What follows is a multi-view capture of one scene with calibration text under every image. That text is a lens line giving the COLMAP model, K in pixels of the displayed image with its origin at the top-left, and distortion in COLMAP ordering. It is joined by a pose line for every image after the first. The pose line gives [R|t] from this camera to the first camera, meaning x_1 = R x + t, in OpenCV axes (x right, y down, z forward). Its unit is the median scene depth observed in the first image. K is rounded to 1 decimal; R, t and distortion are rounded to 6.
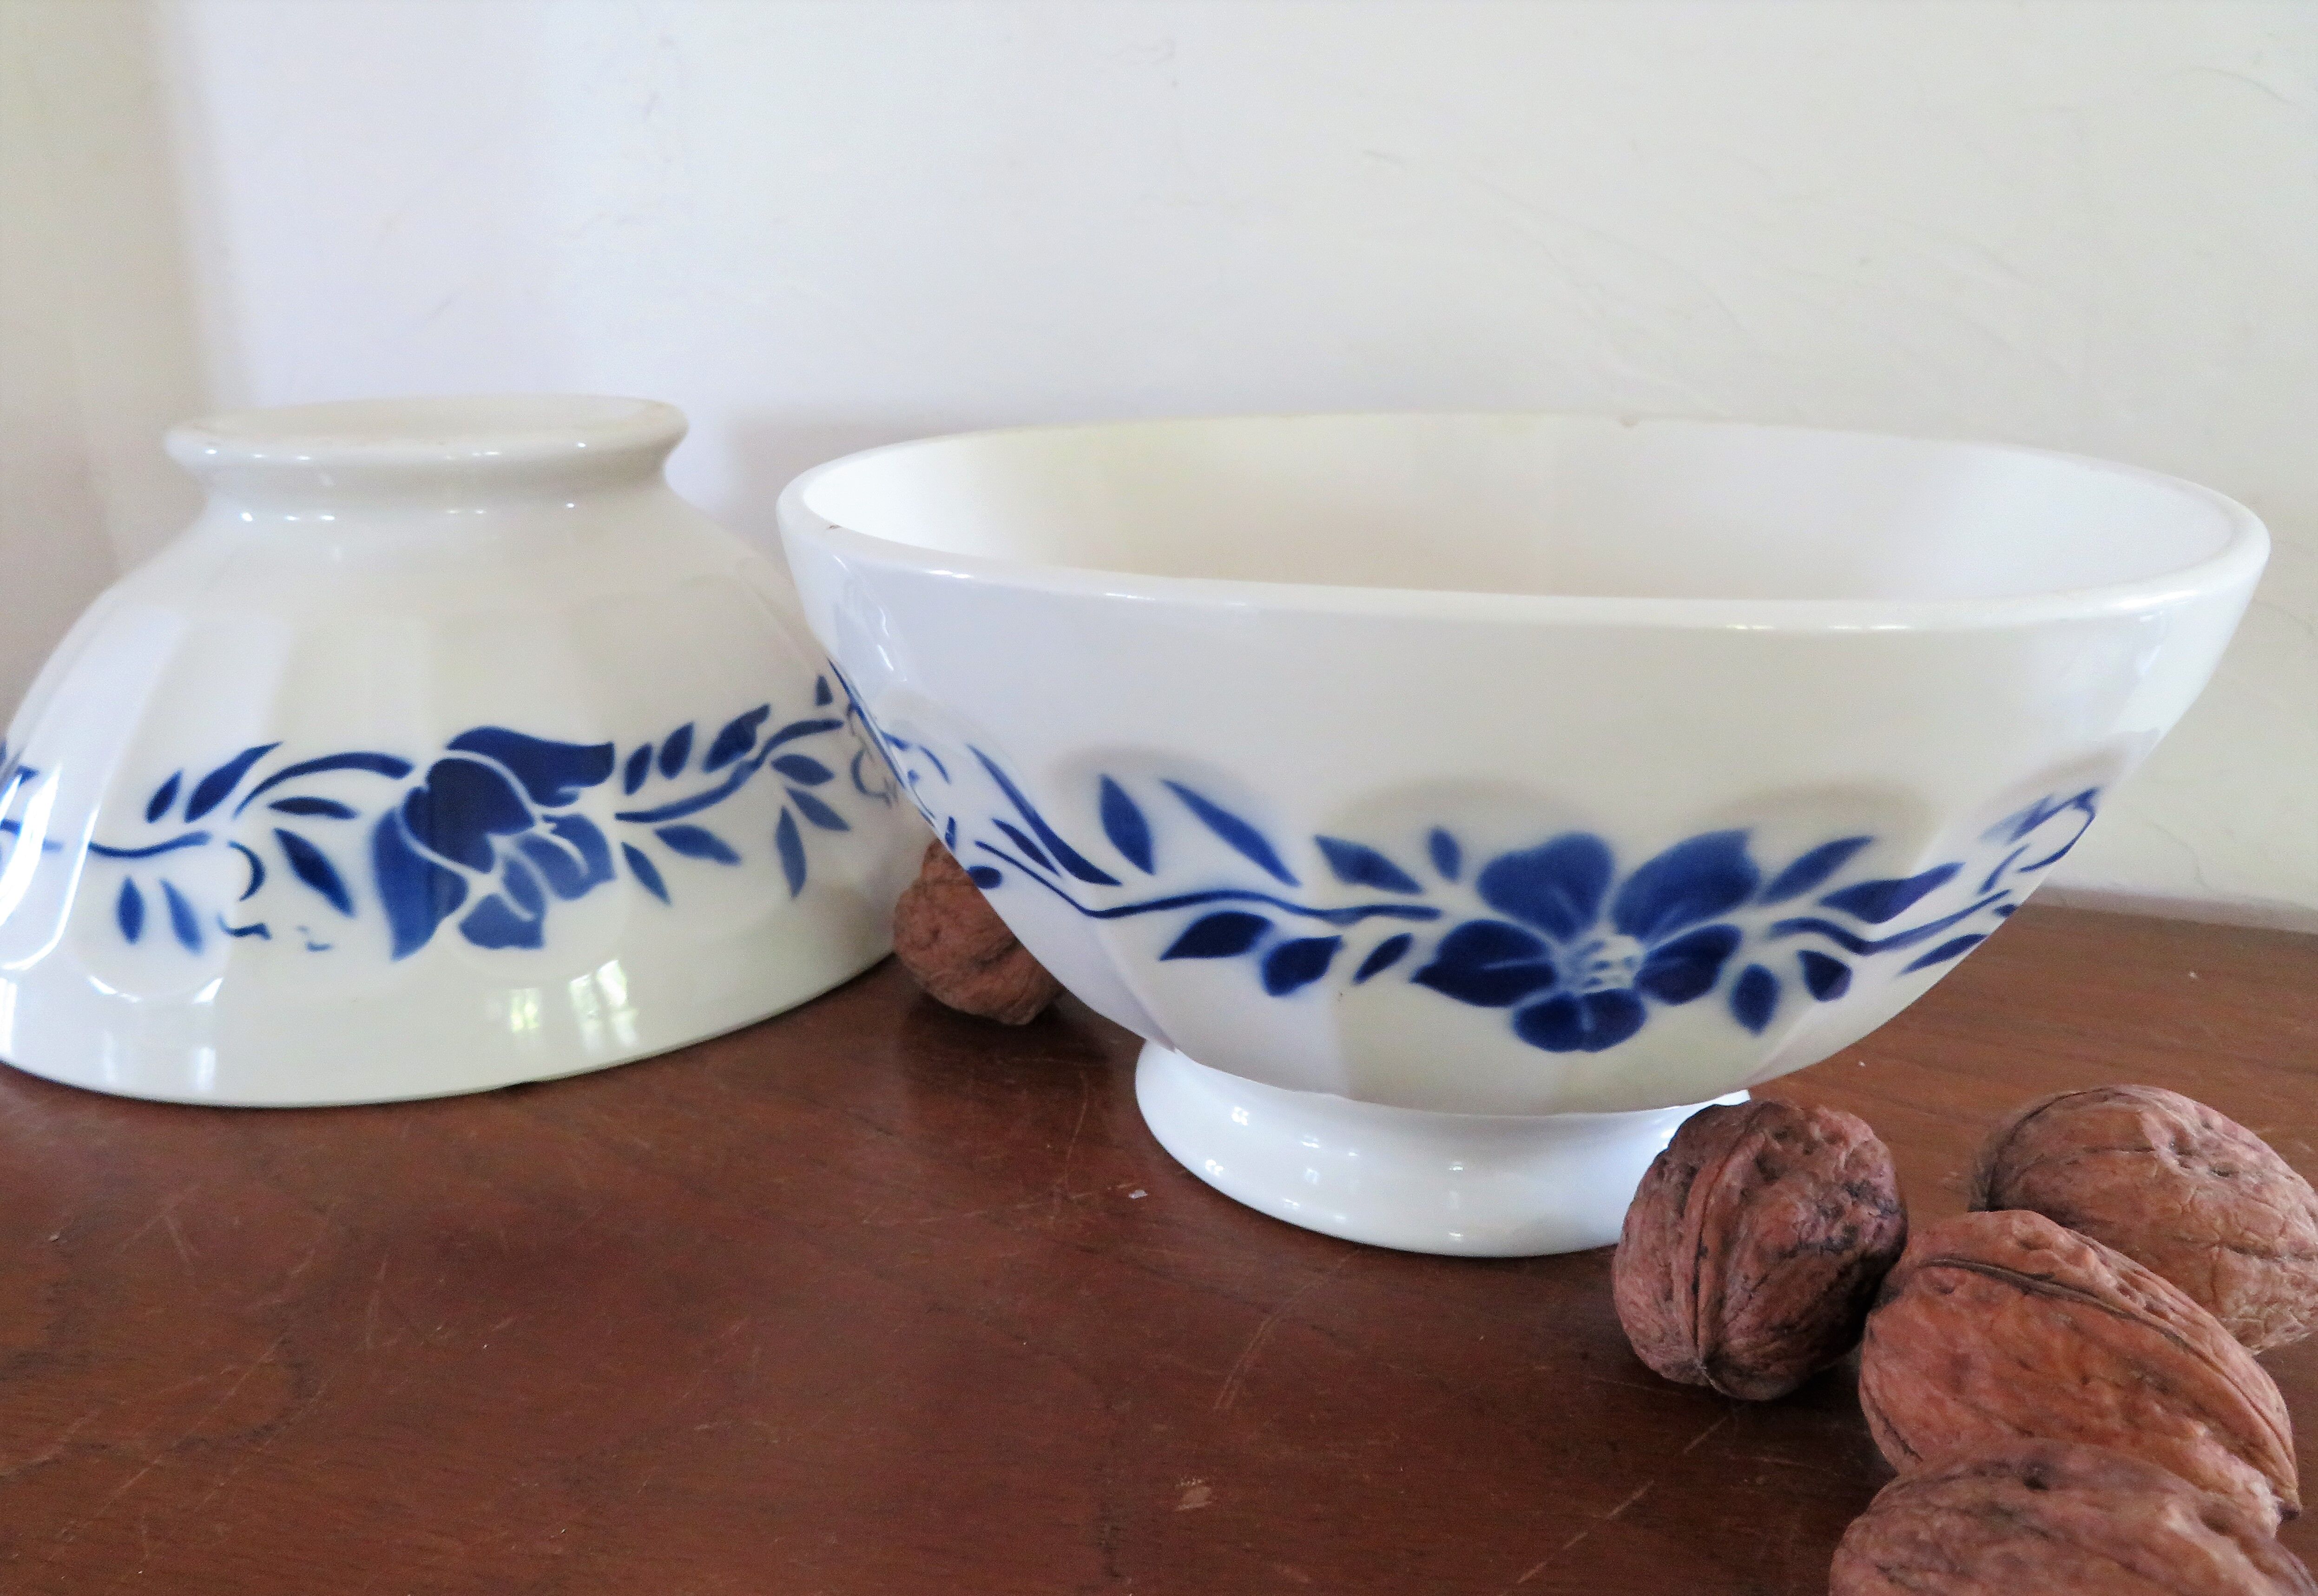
lens RADIAL K [[1571.7, 0, 1159.0], [0, 1571.7, 798.0], [0, 0, 1]] dist [-0.012706, -0.002288]
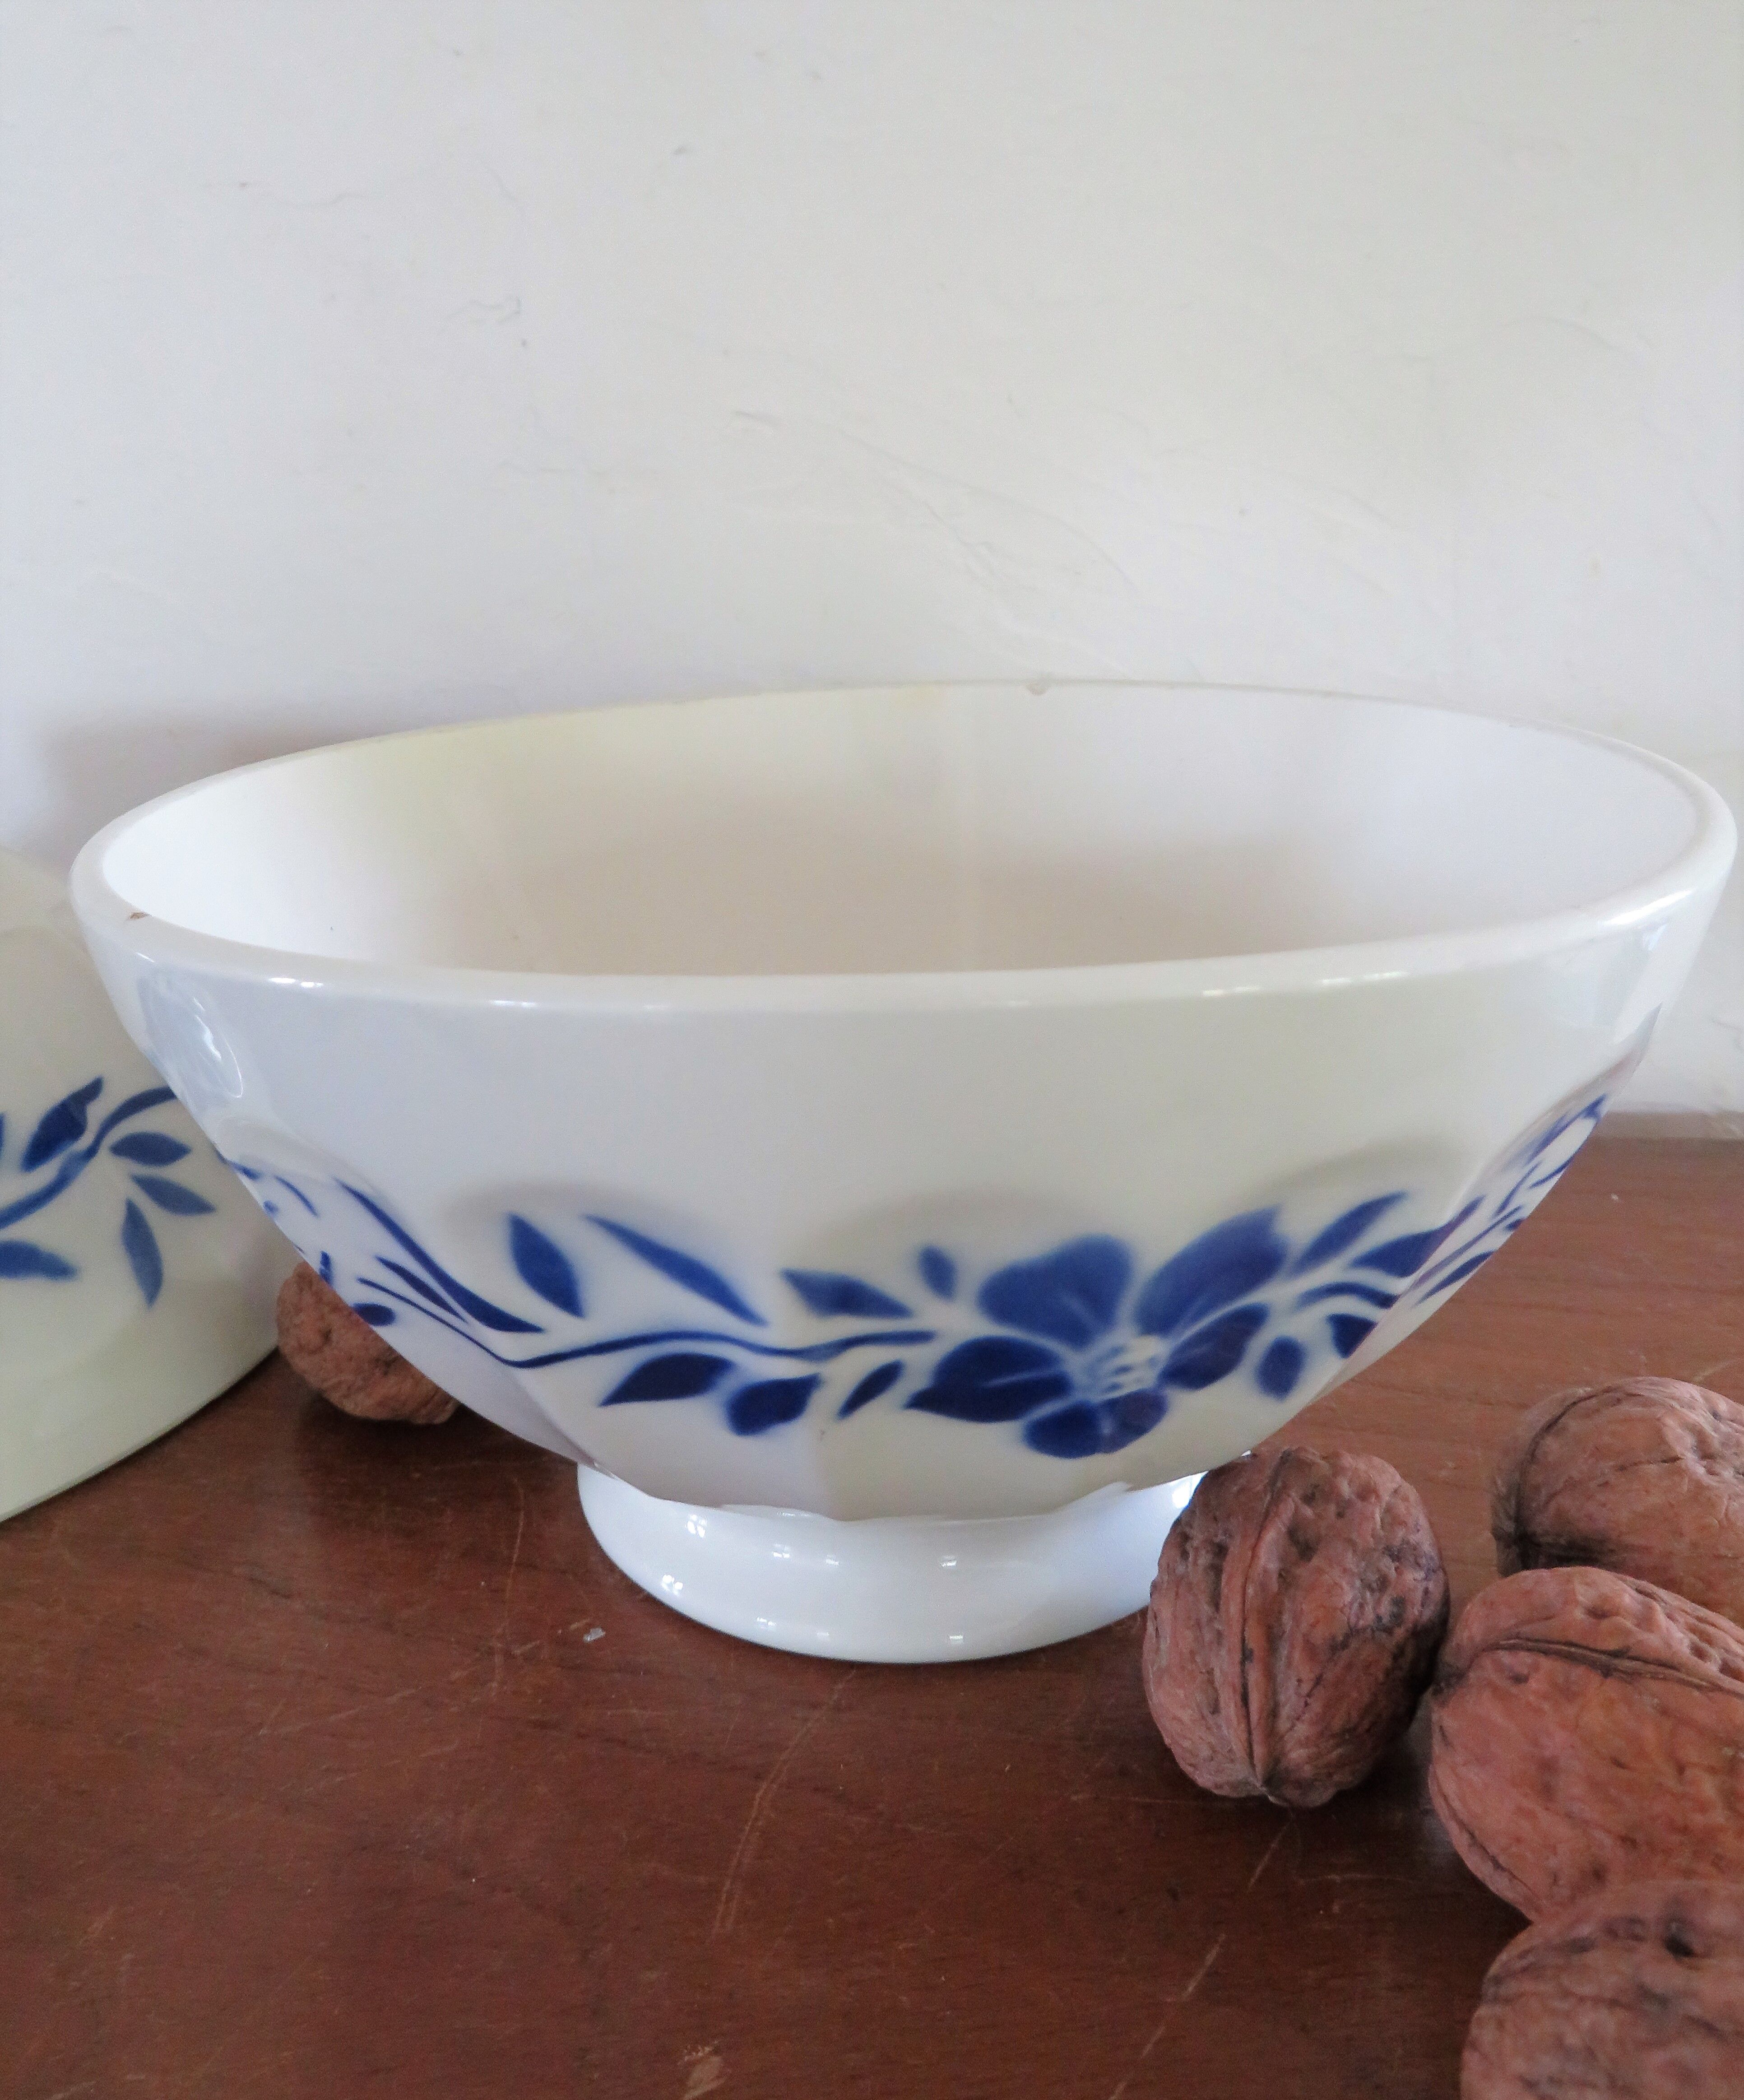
lens RADIAL K [[1653.6, 0, 872.0], [0, 1653.6, 1050.0], [0, 0, 1]] dist [-0.014487, 0.001963]
pose [[0.979866, -0.085854, 0.180257, 0.000267], [0.089654, 0.995888, -0.013025, -0.056959], [-0.178397, 0.028923, 0.983533, 0.111380]]
